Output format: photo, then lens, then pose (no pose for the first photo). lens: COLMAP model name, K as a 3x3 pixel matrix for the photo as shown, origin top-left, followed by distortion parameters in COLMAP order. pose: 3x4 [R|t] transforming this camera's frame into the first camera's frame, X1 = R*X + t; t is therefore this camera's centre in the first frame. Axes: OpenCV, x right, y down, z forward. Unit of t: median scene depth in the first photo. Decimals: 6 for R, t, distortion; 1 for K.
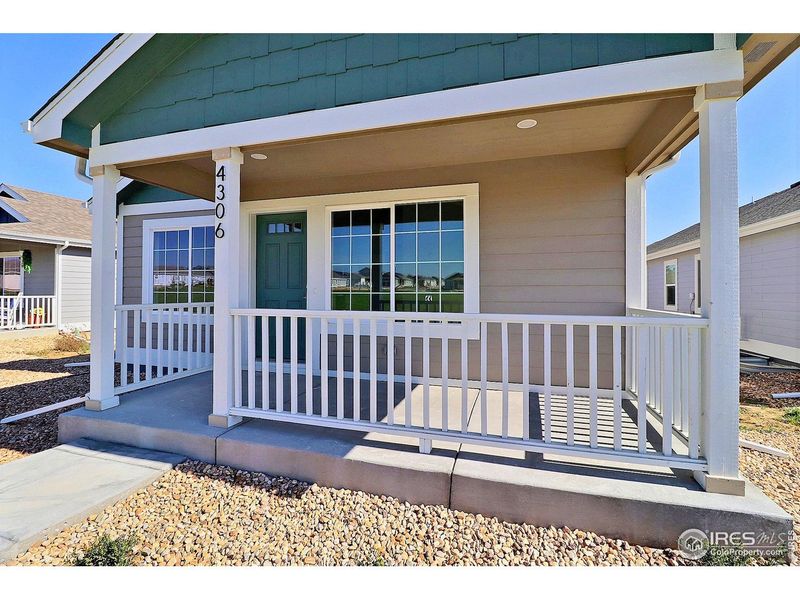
lens RADIAL K [[372.7, 0, 403.5], [0, 372.7, 289.7], [0, 0, 1]] dist [0.002354, -0.015135]
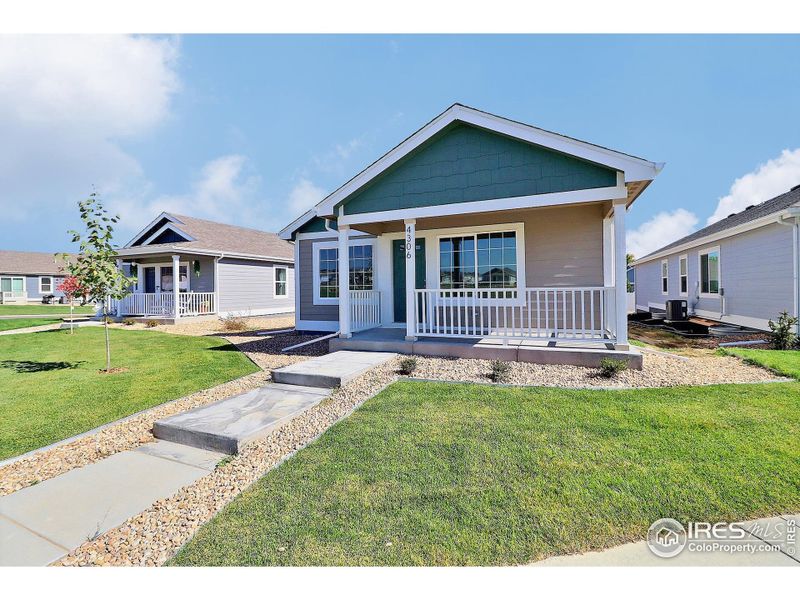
lens RADIAL K [[372.7, 0, 403.5], [0, 372.7, 289.7], [0, 0, 1]] dist [0.002354, -0.015135]
pose [[0.995019, -0.018062, -0.098037, -0.145297], [0.018855, 0.999796, 0.007175, 0.016124], [0.097887, -0.008987, 0.995157, -0.598804]]
